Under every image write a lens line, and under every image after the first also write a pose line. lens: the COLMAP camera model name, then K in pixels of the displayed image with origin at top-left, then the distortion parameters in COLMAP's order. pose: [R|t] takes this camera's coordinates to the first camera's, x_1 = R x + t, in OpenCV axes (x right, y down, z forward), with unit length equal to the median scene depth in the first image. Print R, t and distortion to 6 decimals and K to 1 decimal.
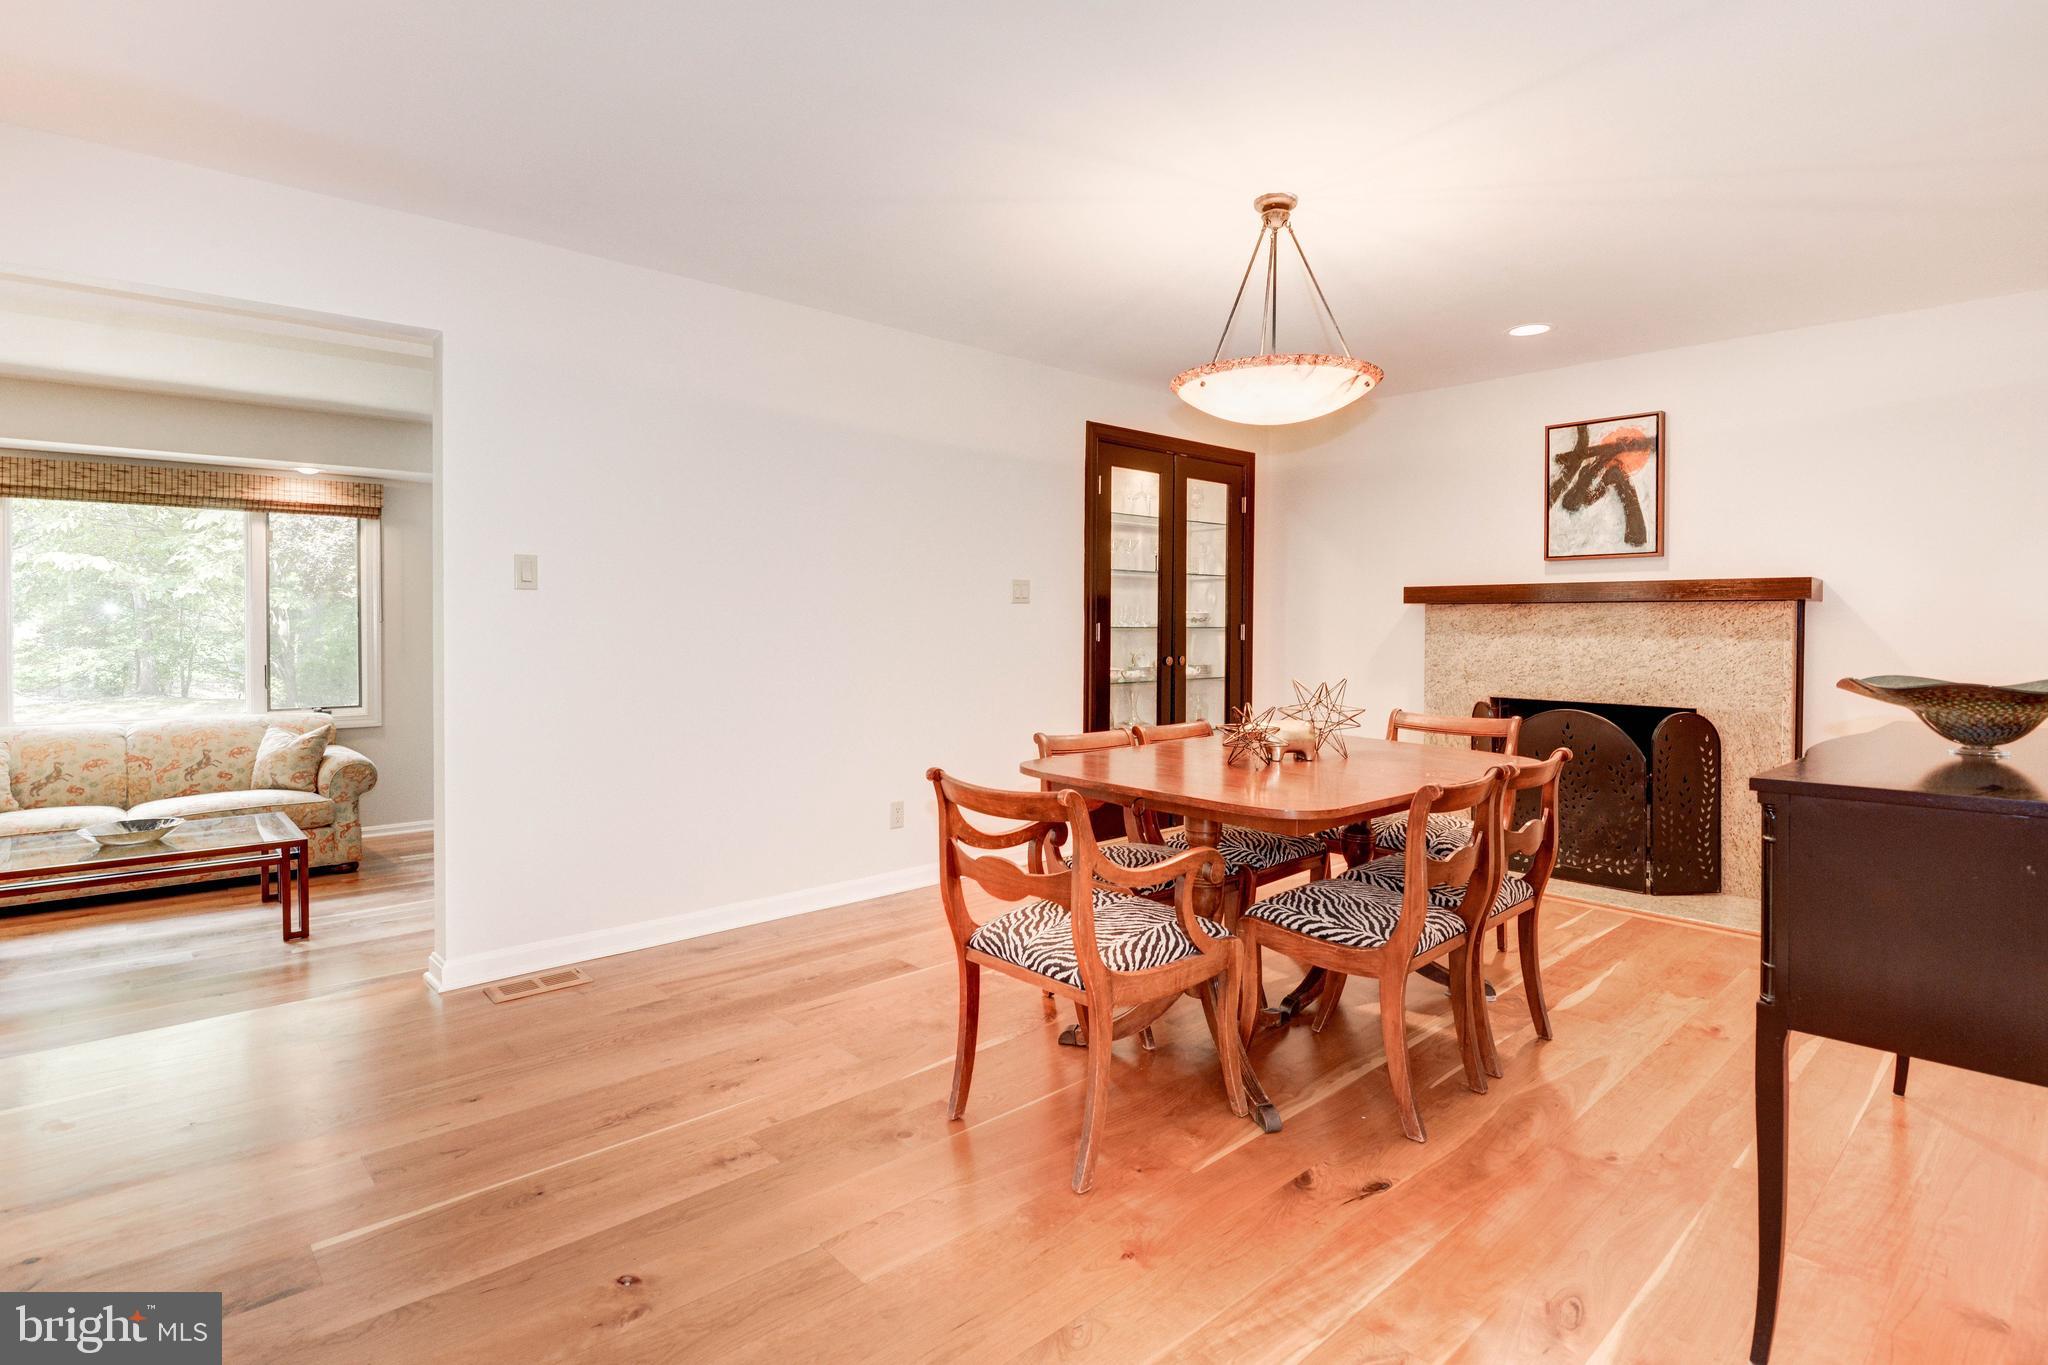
lens RADIAL K [[996.5, 0, 1037.2], [0, 996.5, 638.2], [0, 0, 1]] dist [-0.000594, -0.000103]
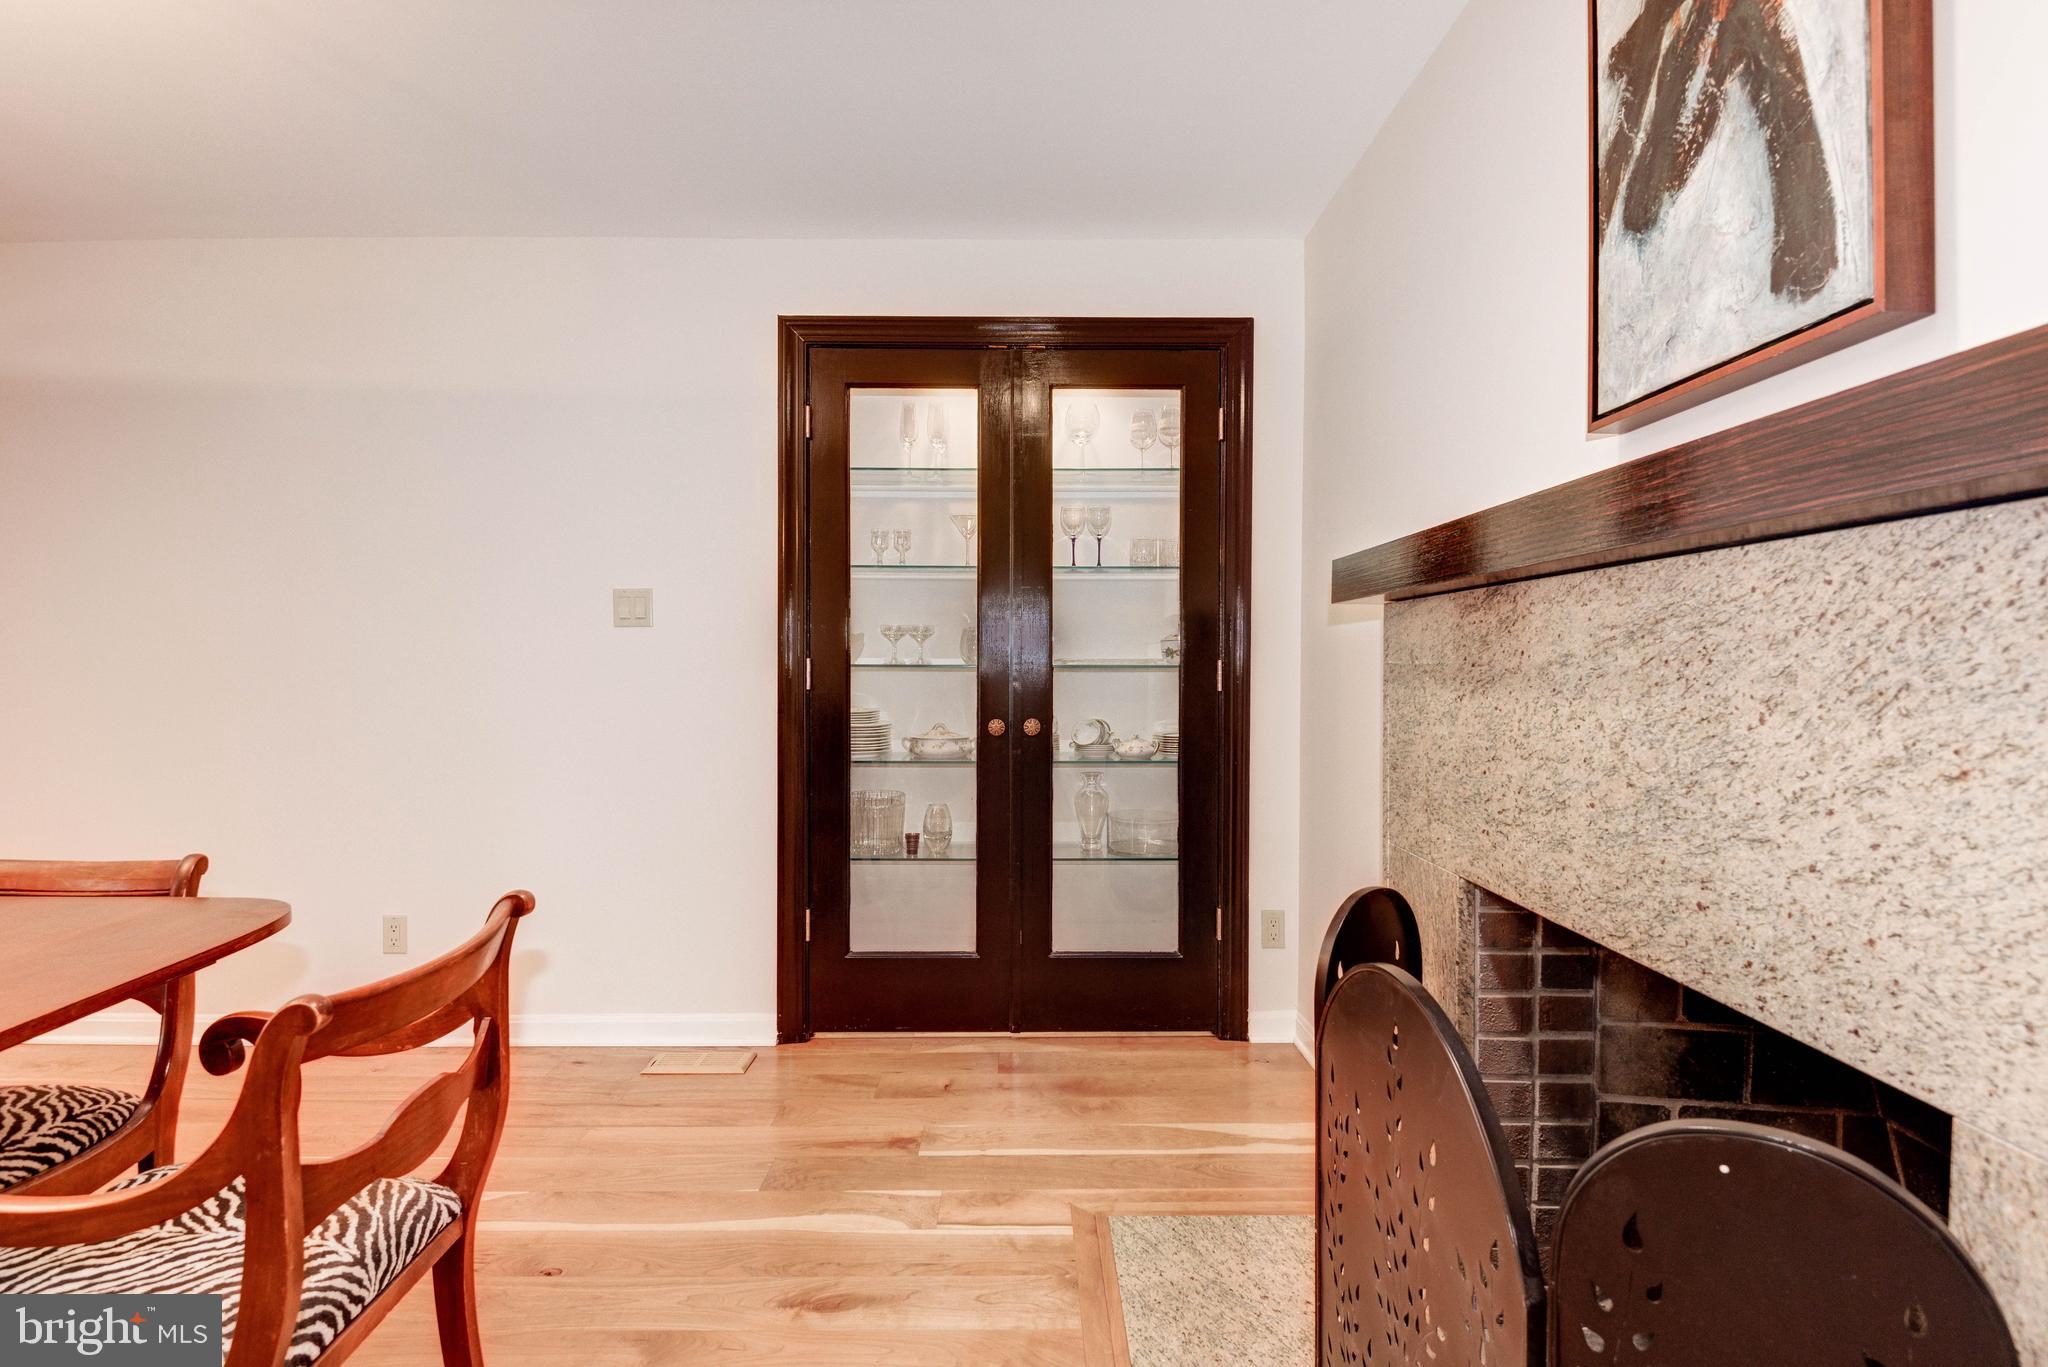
lens RADIAL K [[1003.8, 0, 1030.1], [0, 1003.8, 677.9], [0, 0, 1]] dist [0.004525, -0.022070]
pose [[0.743383, 0.007926, -0.668819, 0.604682], [-0.008900, 0.999958, 0.001958, -0.005802], [0.668807, 0.004497, 0.743423, 0.699070]]
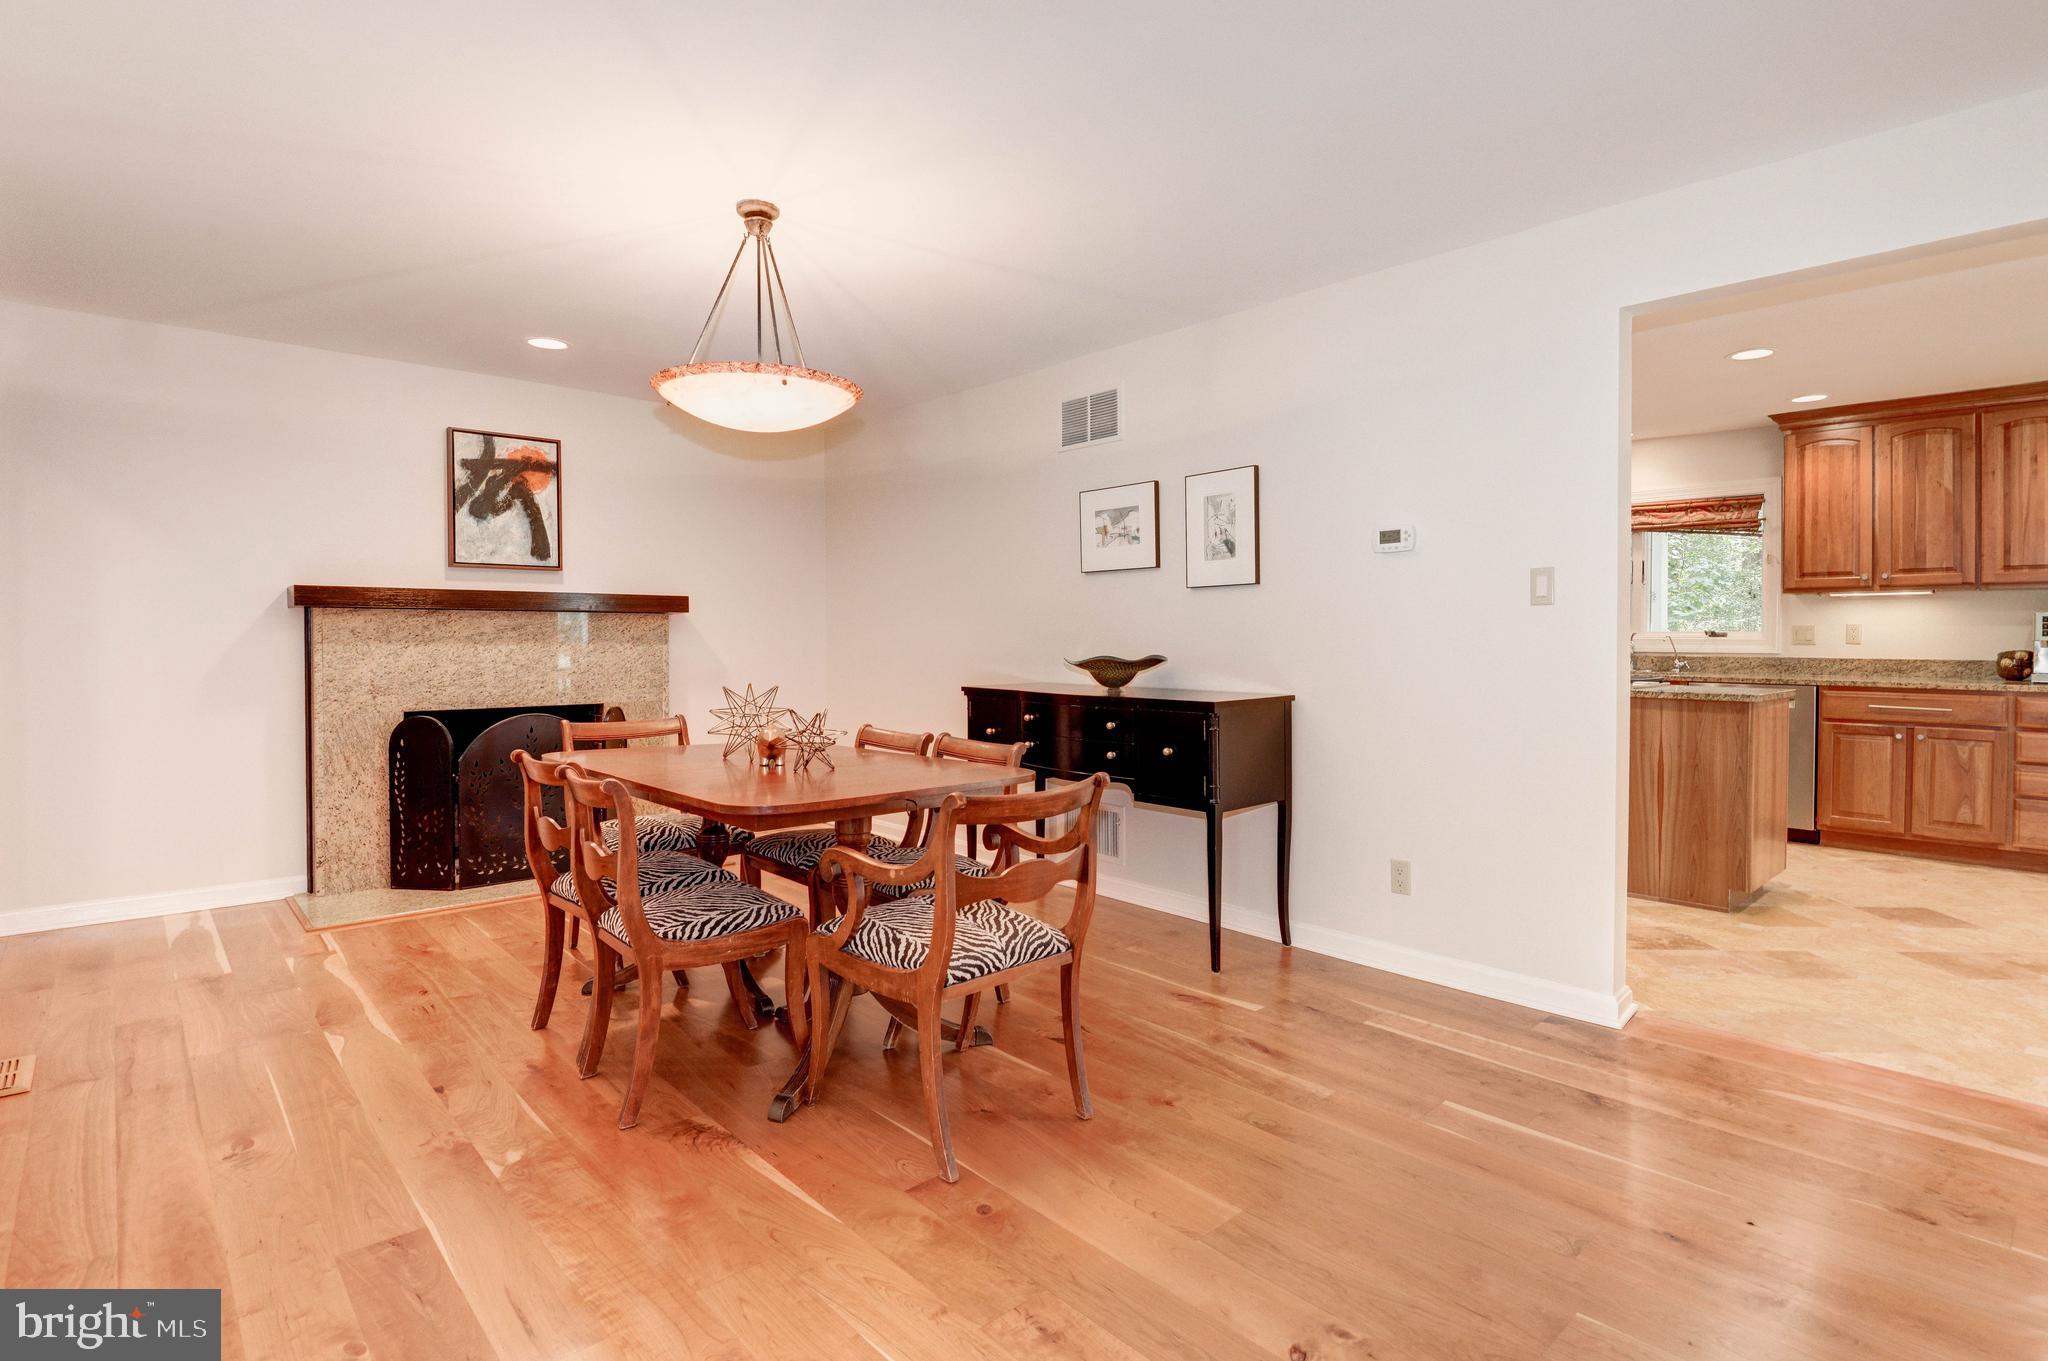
lens RADIAL K [[1014.2, 0, 1008.3], [0, 1014.2, 652.9], [0, 0, 1]] dist [0.015404, -0.023616]
pose [[0.009846, -0.019879, 0.999754, -0.491693], [0.014790, 0.999696, 0.019732, -0.005118], [-0.999842, 0.014592, 0.010137, 0.466661]]
